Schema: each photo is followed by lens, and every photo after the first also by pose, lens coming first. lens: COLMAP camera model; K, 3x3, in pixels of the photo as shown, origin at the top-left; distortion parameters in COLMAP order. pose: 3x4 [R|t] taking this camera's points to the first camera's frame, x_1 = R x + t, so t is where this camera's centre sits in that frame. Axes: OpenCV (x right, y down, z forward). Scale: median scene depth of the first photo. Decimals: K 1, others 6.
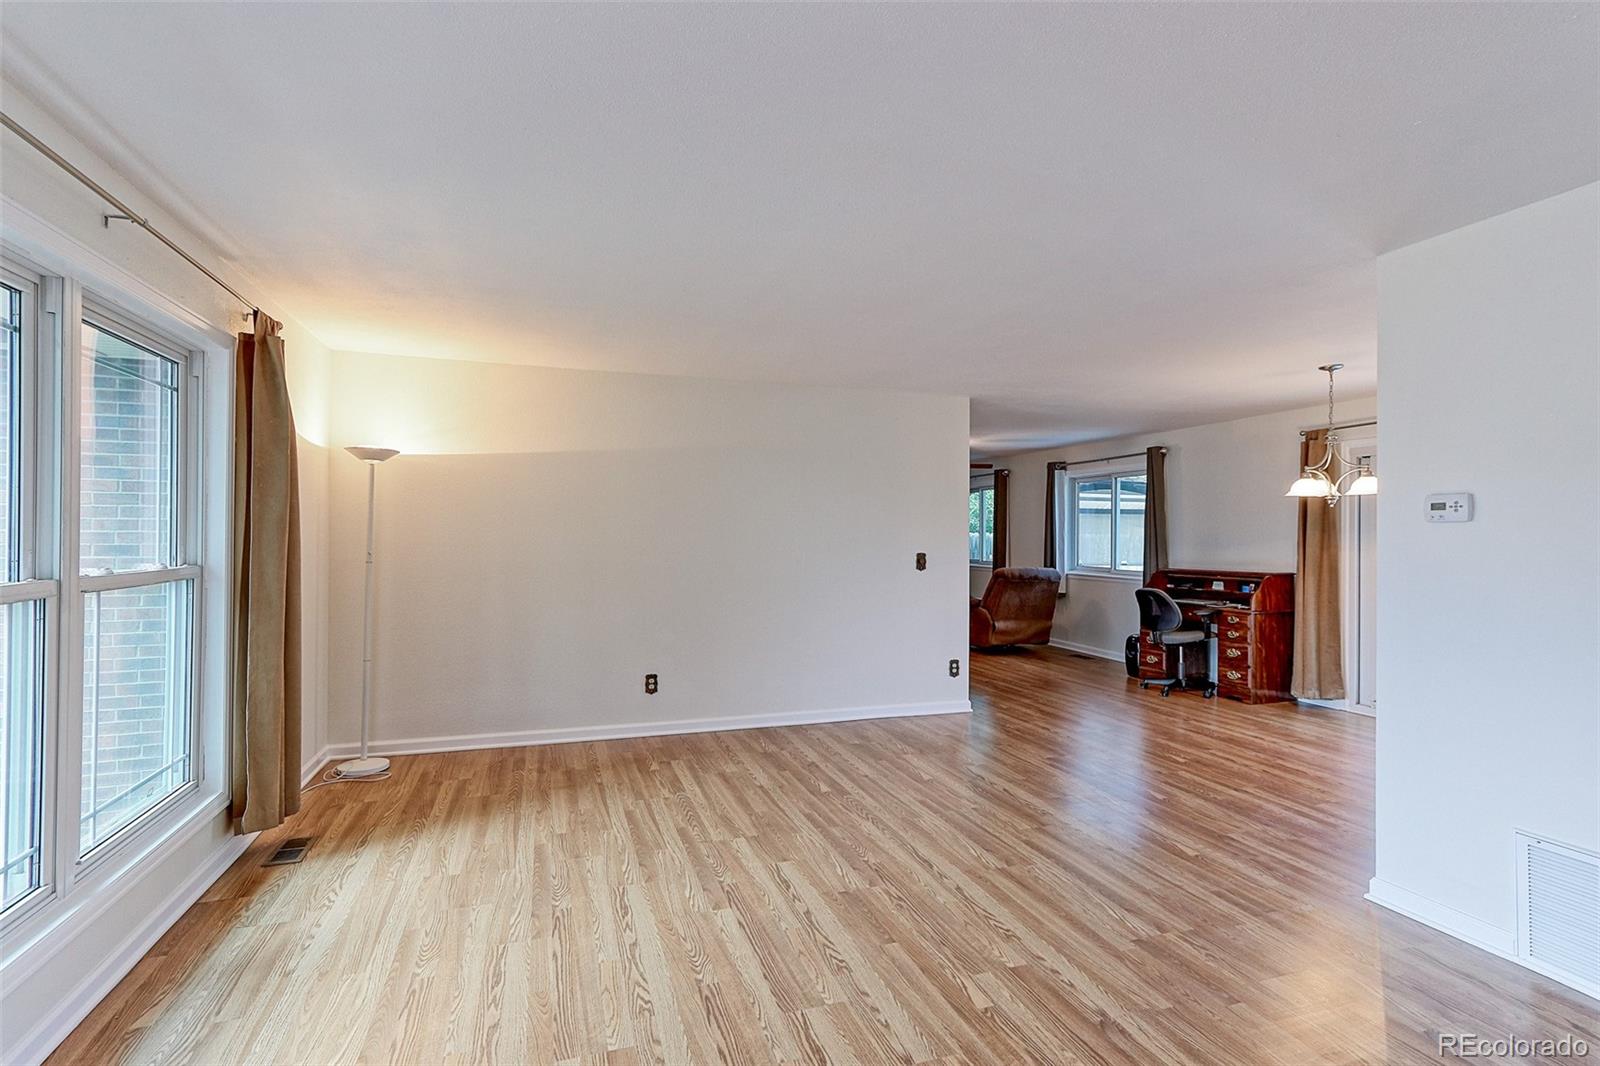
lens RADIAL K [[753.1, 0, 774.5], [0, 753.1, 534.6], [0, 0, 1]] dist [0.001196, 0.000786]
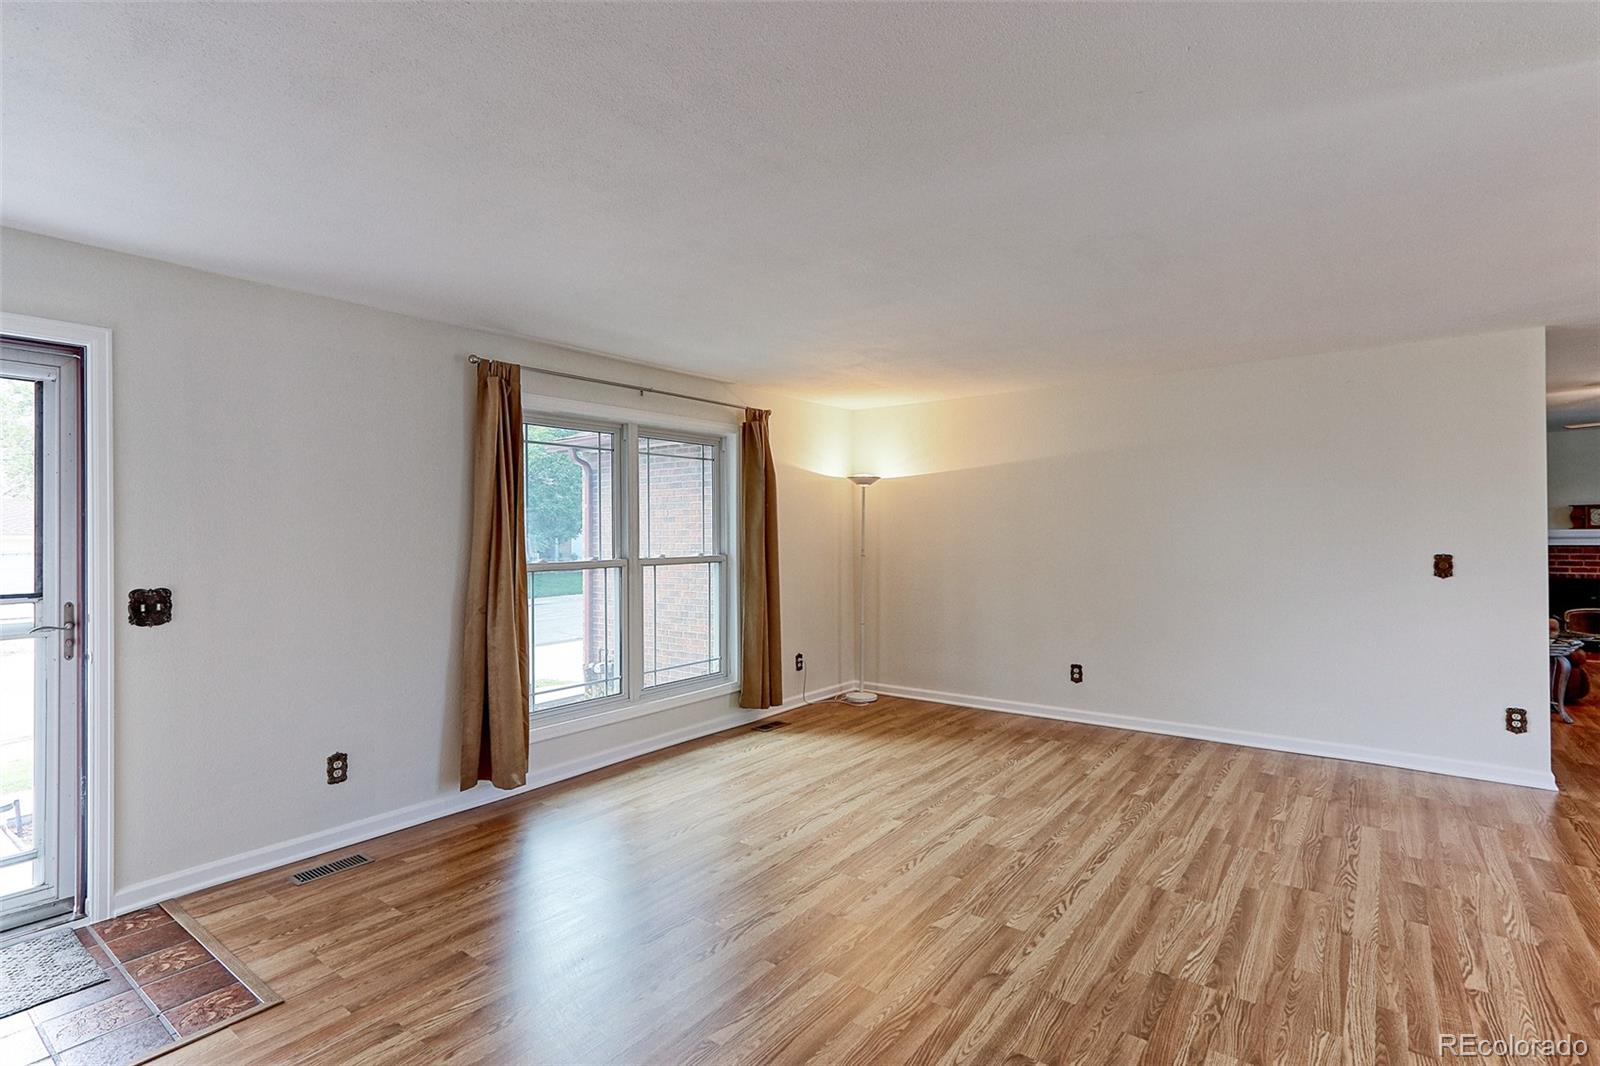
lens RADIAL K [[753.1, 0, 774.5], [0, 753.1, 534.6], [0, 0, 1]] dist [0.001196, 0.000786]
pose [[0.560408, -0.008915, -0.828169, 0.619774], [0.011381, 0.999931, -0.003063, -0.000459], [0.828139, -0.007709, 0.560470, 0.060496]]
